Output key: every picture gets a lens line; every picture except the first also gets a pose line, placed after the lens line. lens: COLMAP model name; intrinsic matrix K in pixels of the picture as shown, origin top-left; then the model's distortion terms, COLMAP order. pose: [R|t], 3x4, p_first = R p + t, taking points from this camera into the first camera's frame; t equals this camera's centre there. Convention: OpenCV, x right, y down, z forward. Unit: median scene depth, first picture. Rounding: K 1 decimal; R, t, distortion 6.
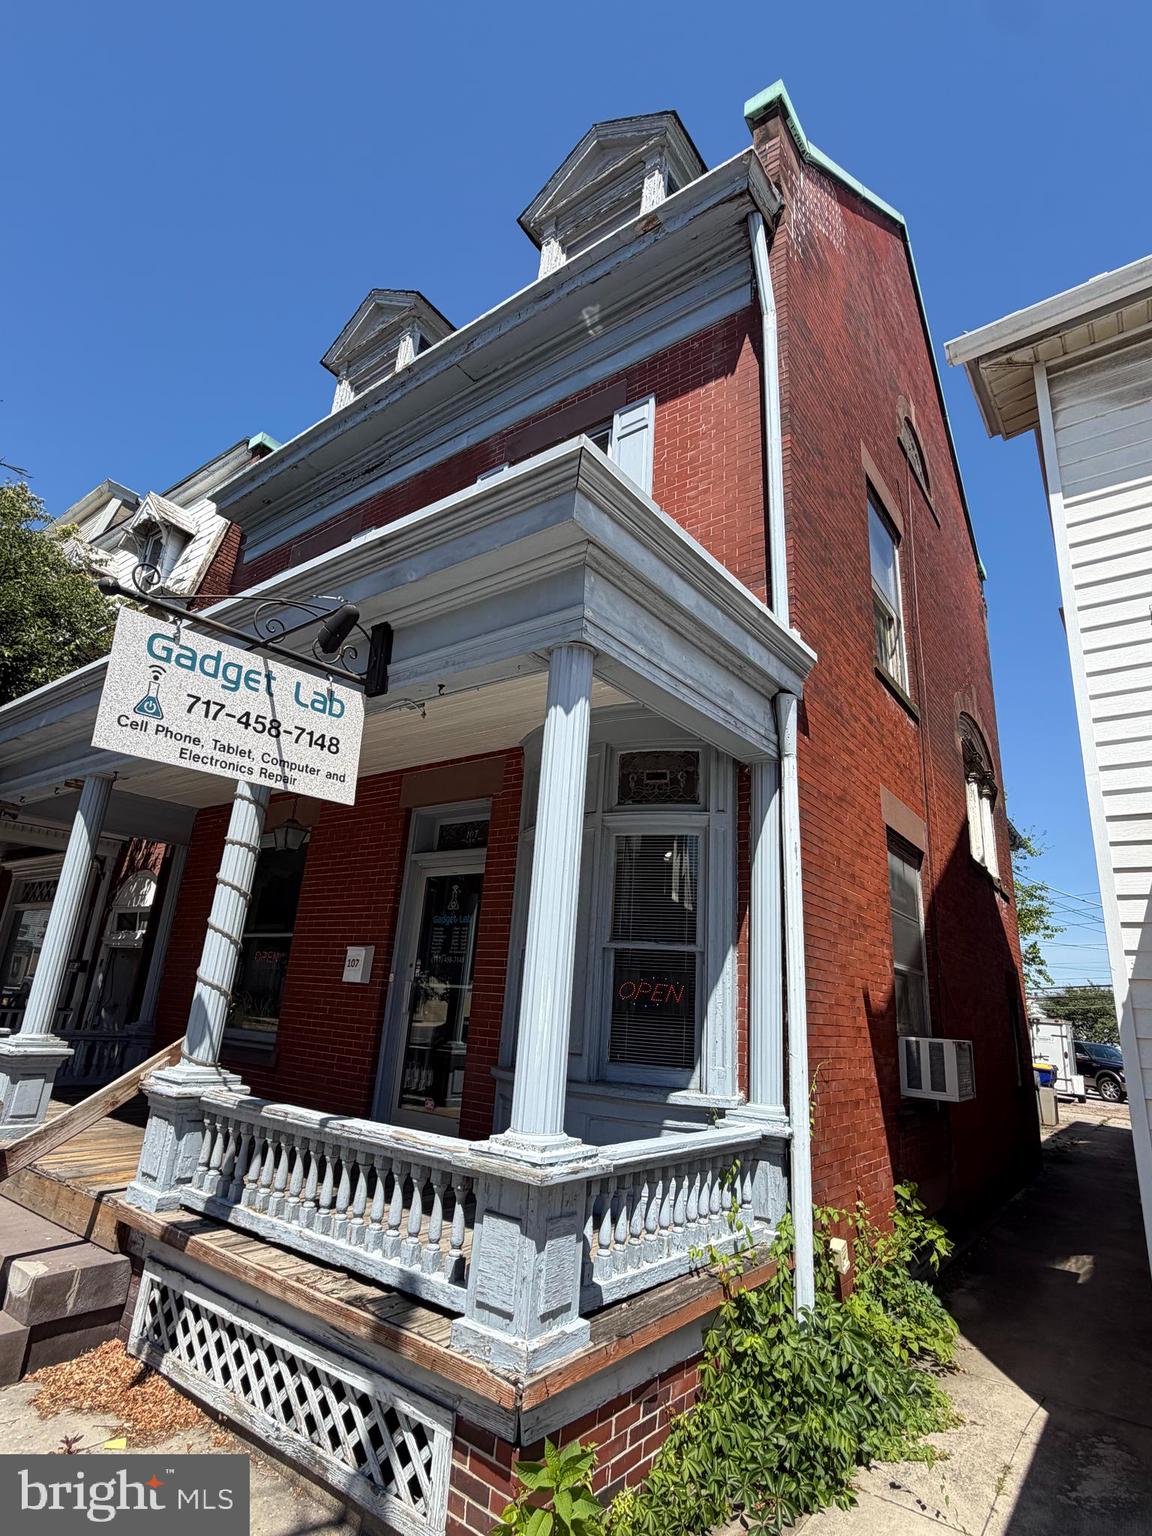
lens RADIAL K [[771.4, 0, 587.0], [0, 771.4, 774.2], [0, 0, 1]] dist [-0.008377, 0.000683]
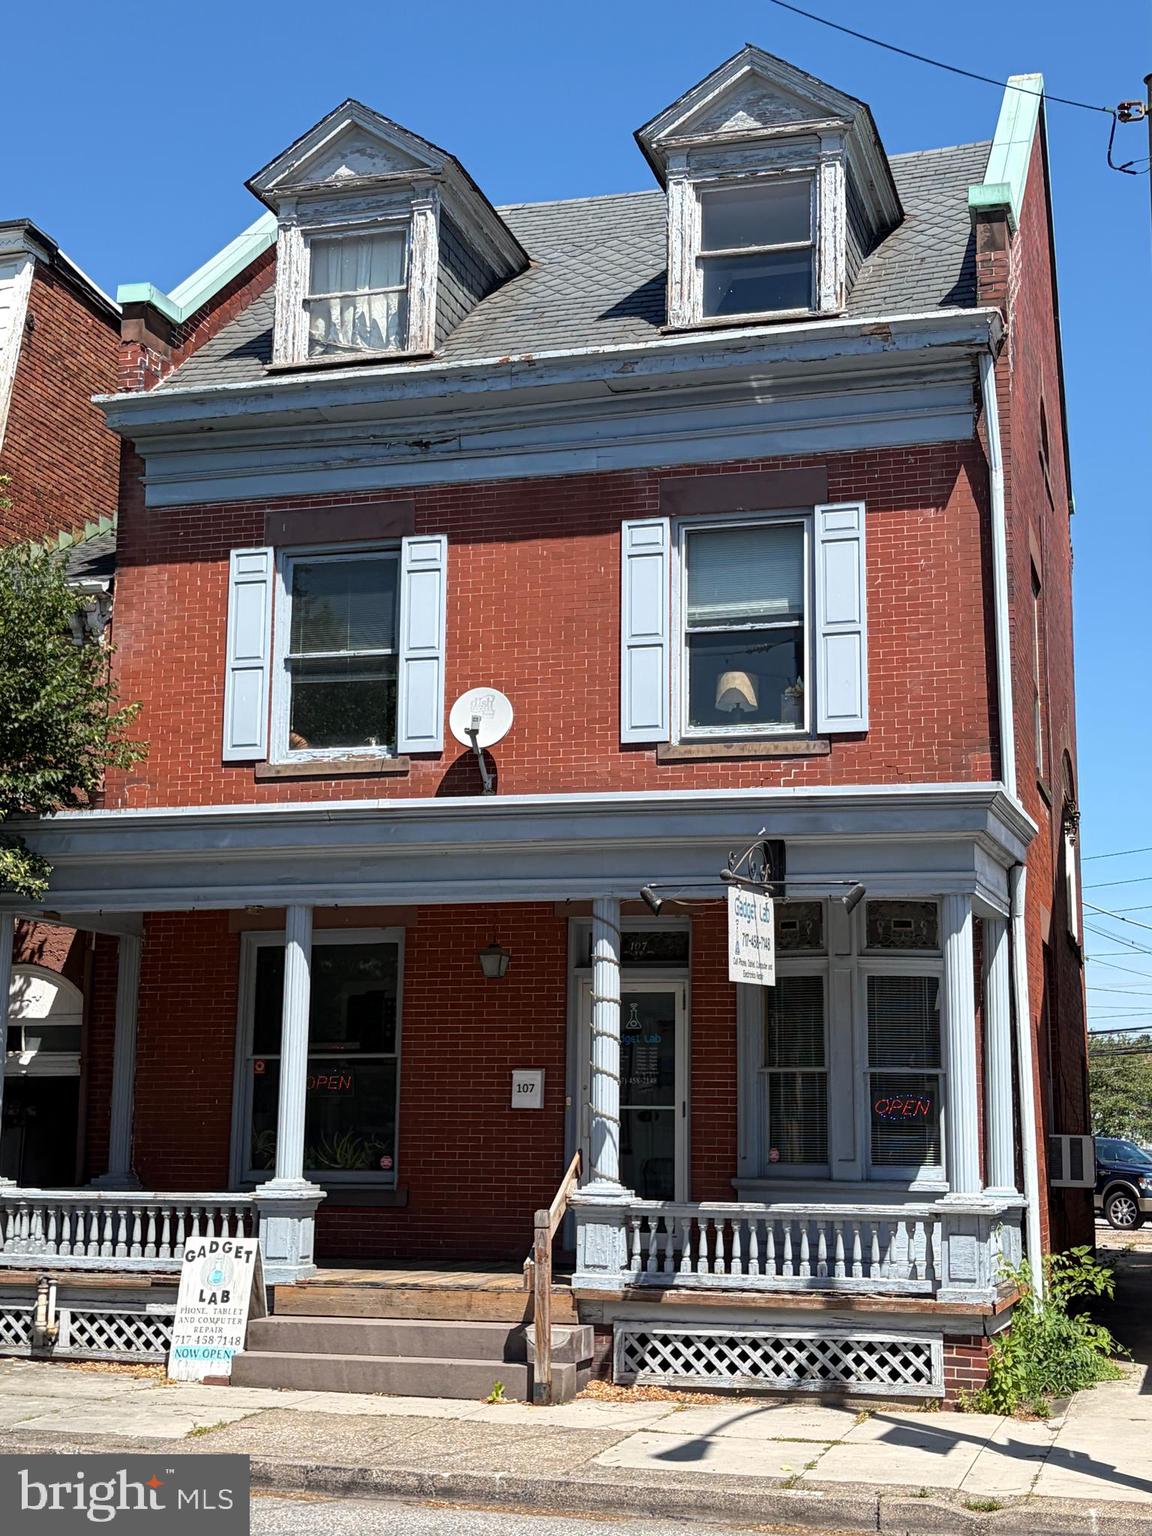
lens RADIAL K [[2080.5, 0, 586.2], [0, 2080.5, 768.1], [0, 0, 1]] dist [0.033684, 0.000000]
pose [[0.939284, 0.007972, 0.343048, -1.424361], [-0.054603, 0.990464, 0.126489, -0.596423], [-0.338768, -0.137541, 0.930762, -1.703844]]
